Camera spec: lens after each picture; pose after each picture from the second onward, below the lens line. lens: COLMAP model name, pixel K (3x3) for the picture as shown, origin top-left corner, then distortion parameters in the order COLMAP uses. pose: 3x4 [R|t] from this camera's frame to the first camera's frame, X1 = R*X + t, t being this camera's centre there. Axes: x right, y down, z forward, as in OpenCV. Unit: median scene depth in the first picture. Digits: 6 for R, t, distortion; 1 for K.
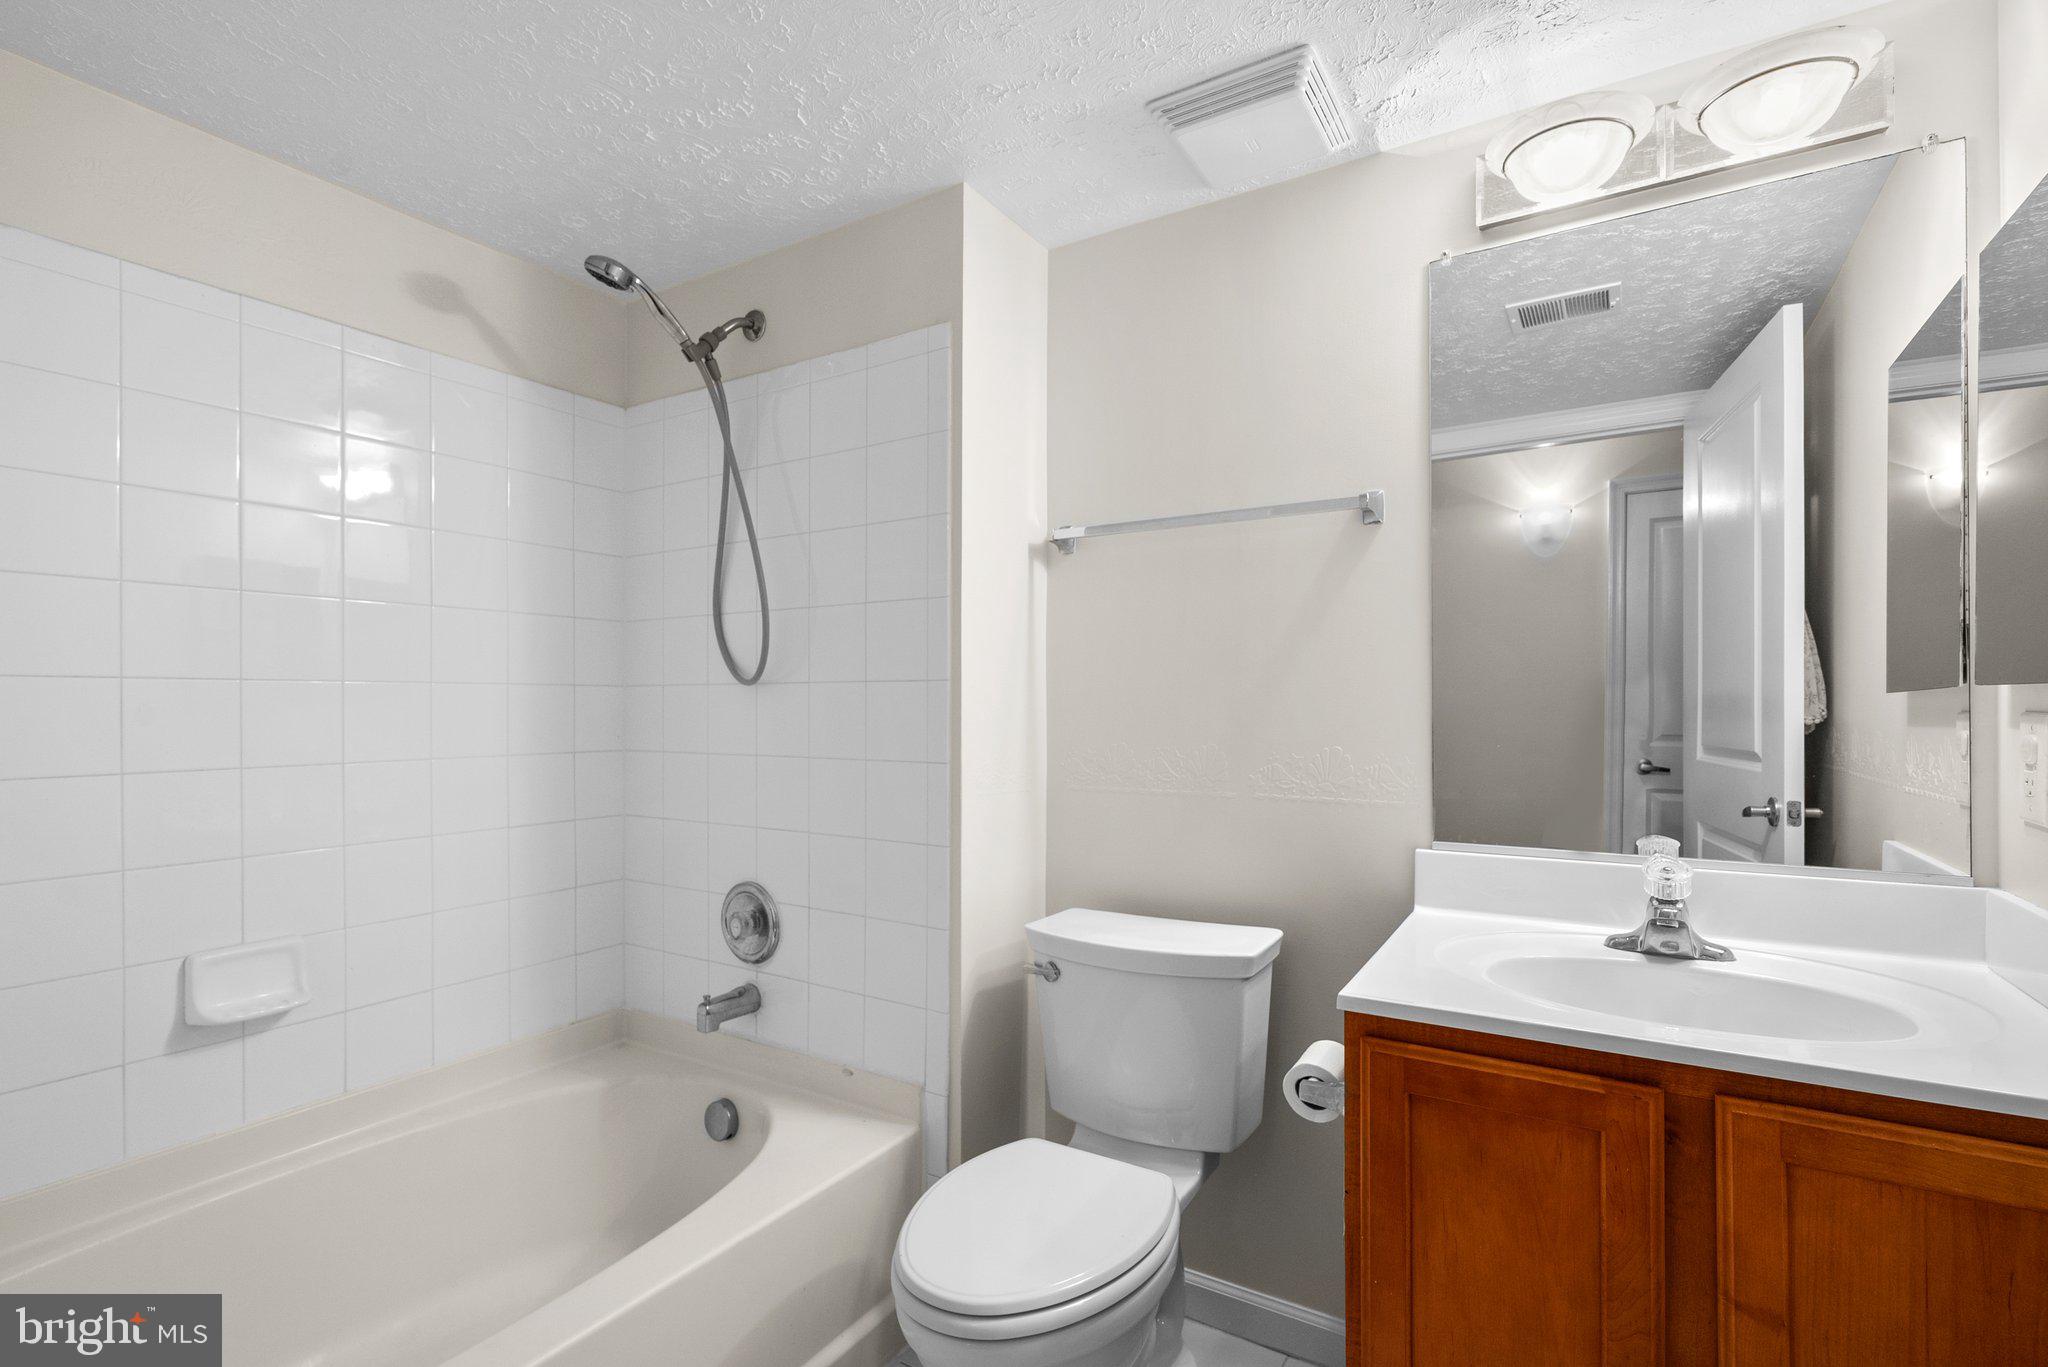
lens RADIAL K [[954.8, 0, 1025.0], [0, 954.8, 694.6], [0, 0, 1]] dist [0.002862, -0.001275]
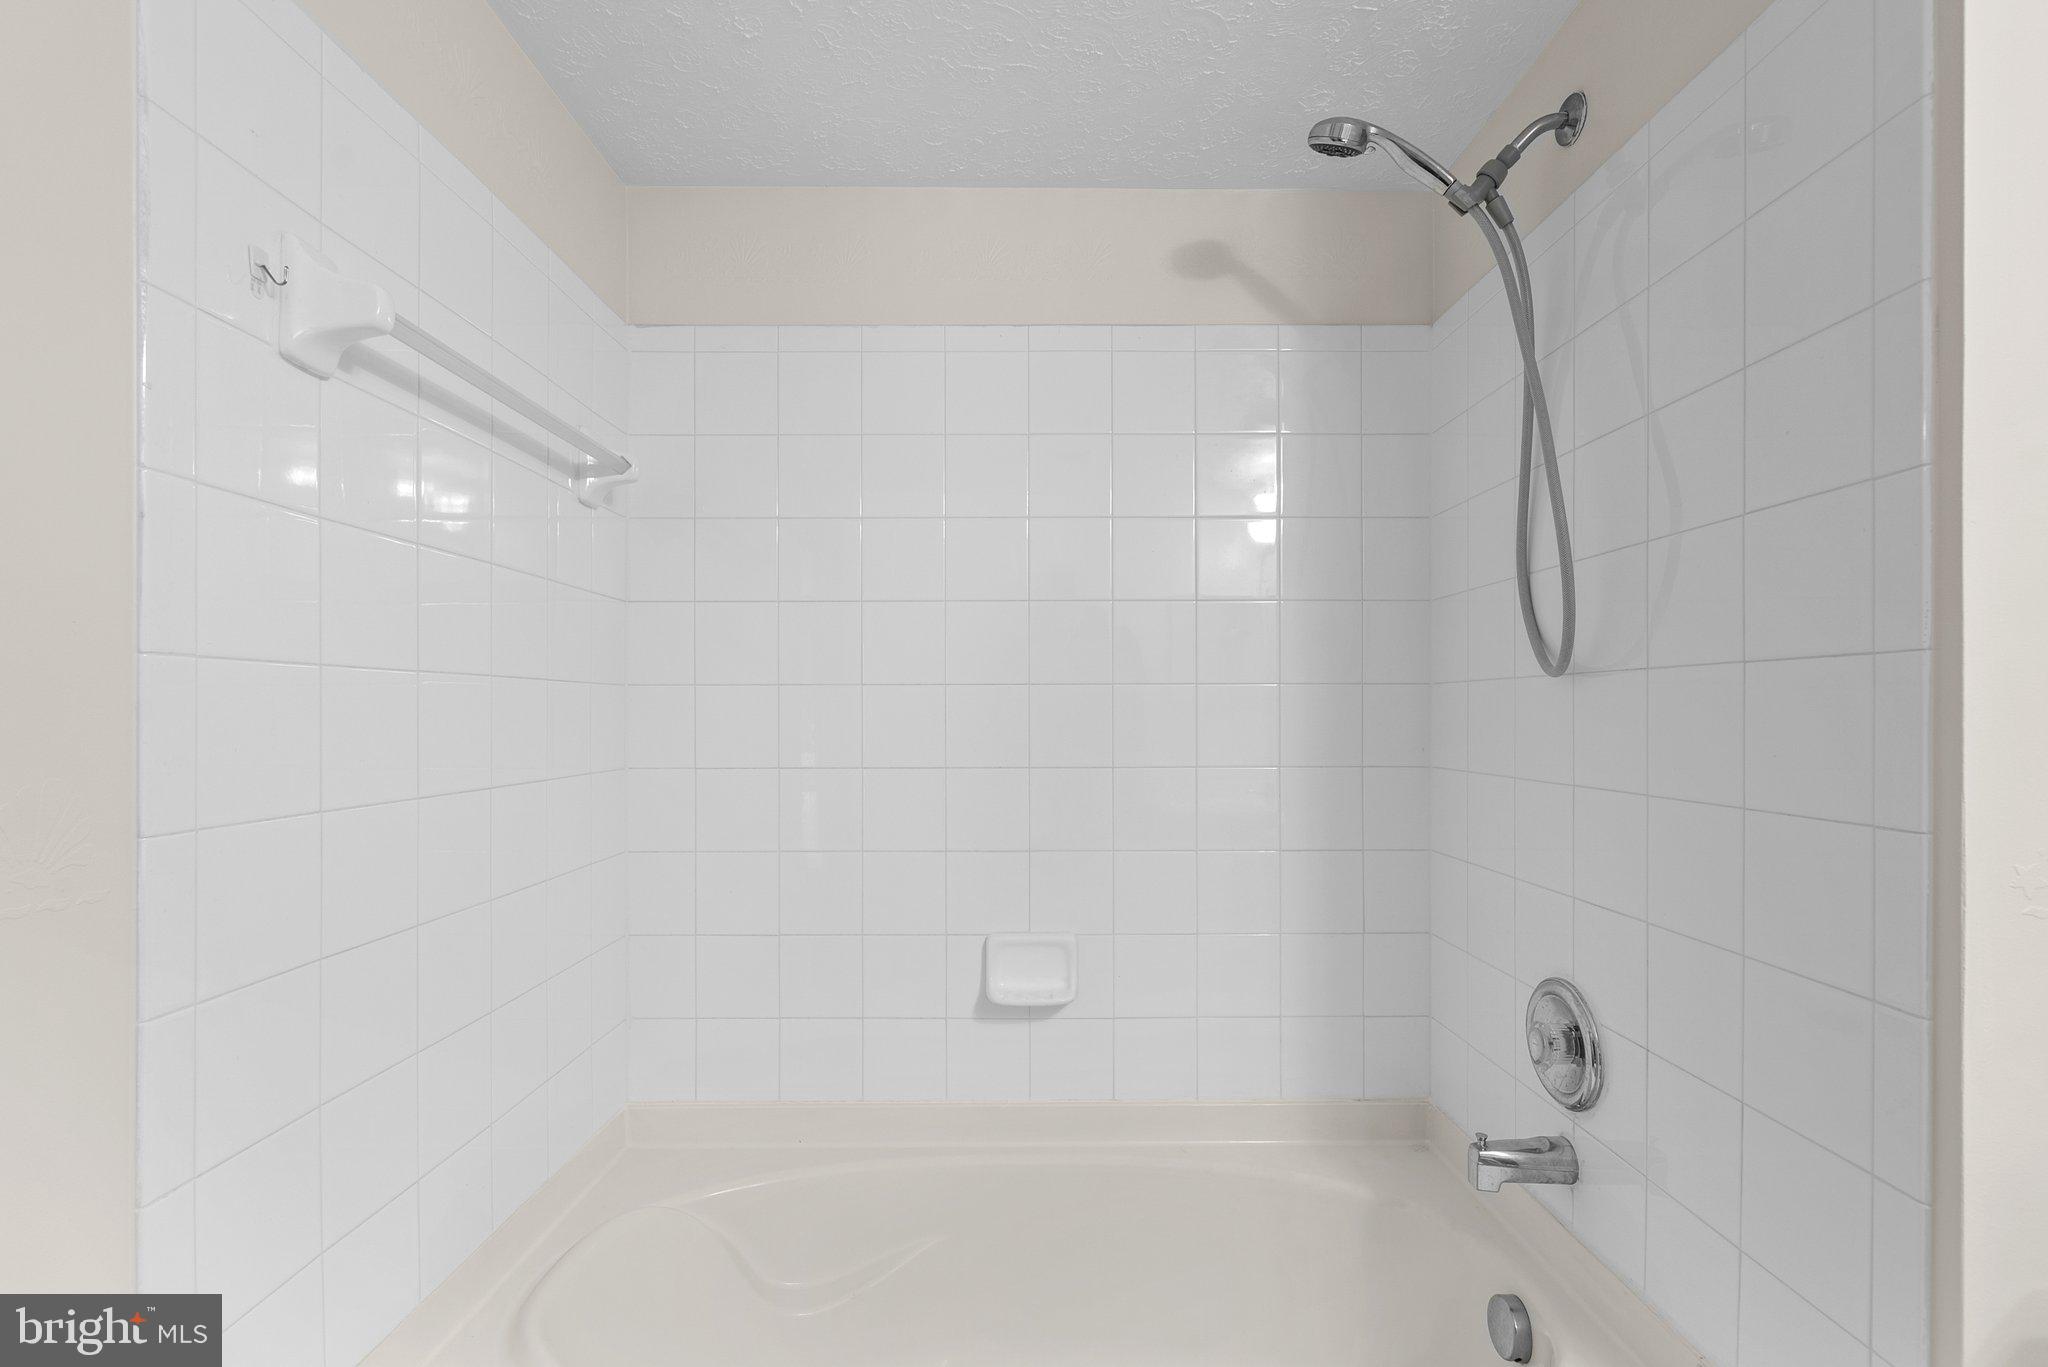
lens RADIAL K [[954.8, 0, 1013.9], [0, 954.8, 712.9], [0, 0, 1]] dist [0.002862, -0.001275]
pose [[0.532200, 0.000119, -0.846619, 0.064284], [0.009352, 0.999938, 0.006020, 0.006793], [0.846567, -0.011122, 0.532166, 0.344691]]
